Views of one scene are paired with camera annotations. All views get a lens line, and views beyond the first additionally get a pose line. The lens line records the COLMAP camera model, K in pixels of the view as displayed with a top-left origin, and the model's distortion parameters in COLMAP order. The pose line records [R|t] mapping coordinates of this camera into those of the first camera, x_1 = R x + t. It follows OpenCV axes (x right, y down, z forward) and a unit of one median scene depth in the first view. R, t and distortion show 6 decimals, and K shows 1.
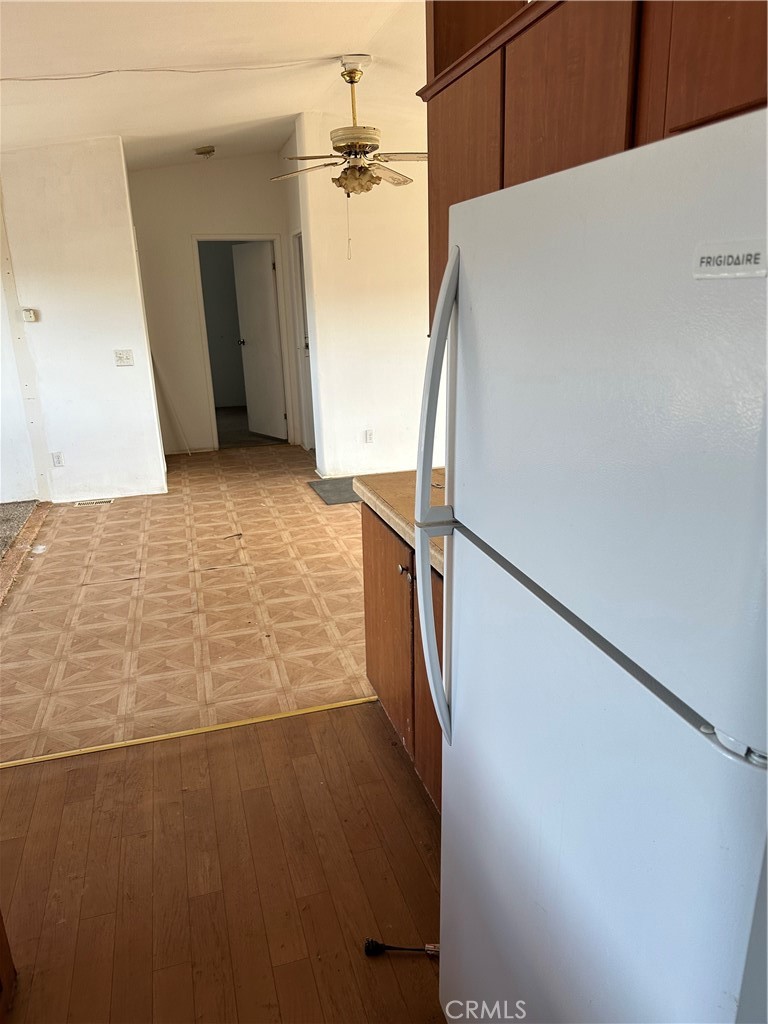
lens RADIAL K [[727.2, 0, 388.5], [0, 727.2, 516.9], [0, 0, 1]] dist [0.031088, -0.036898]
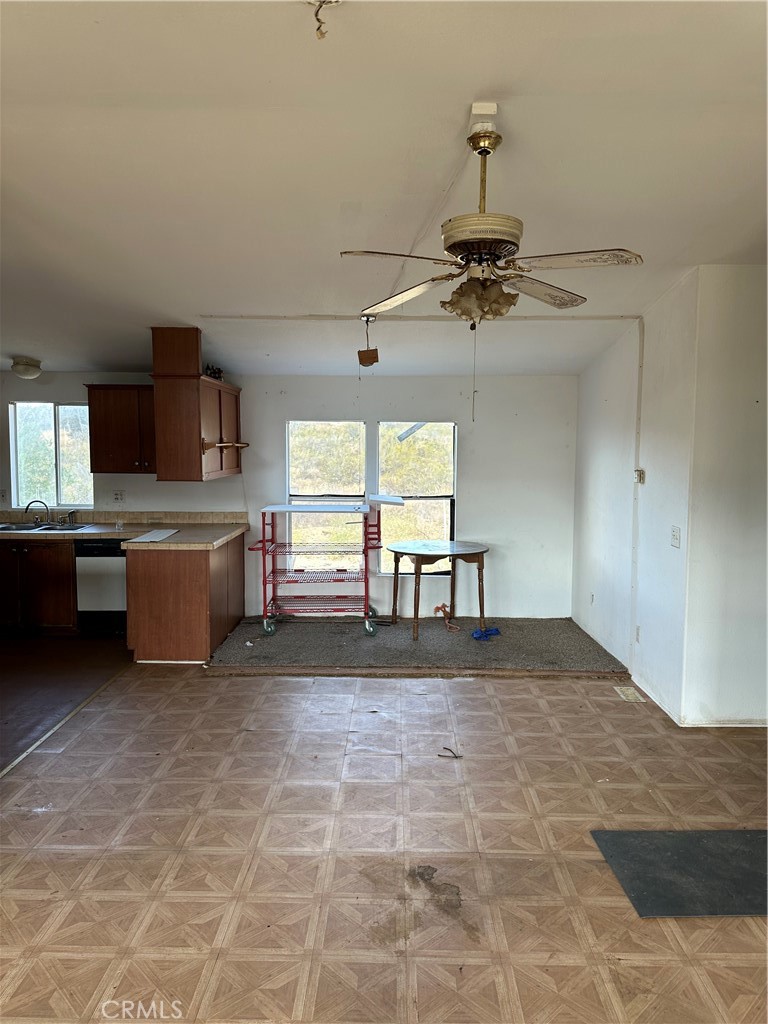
lens RADIAL K [[727.2, 0, 389.3], [0, 727.2, 511.1], [0, 0, 1]] dist [0.031088, -0.036898]
pose [[-0.289006, 0.109196, -0.951079, 0.482189], [-0.280061, 0.940367, 0.193068, -0.320809], [0.915446, 0.322158, -0.241191, 0.937066]]
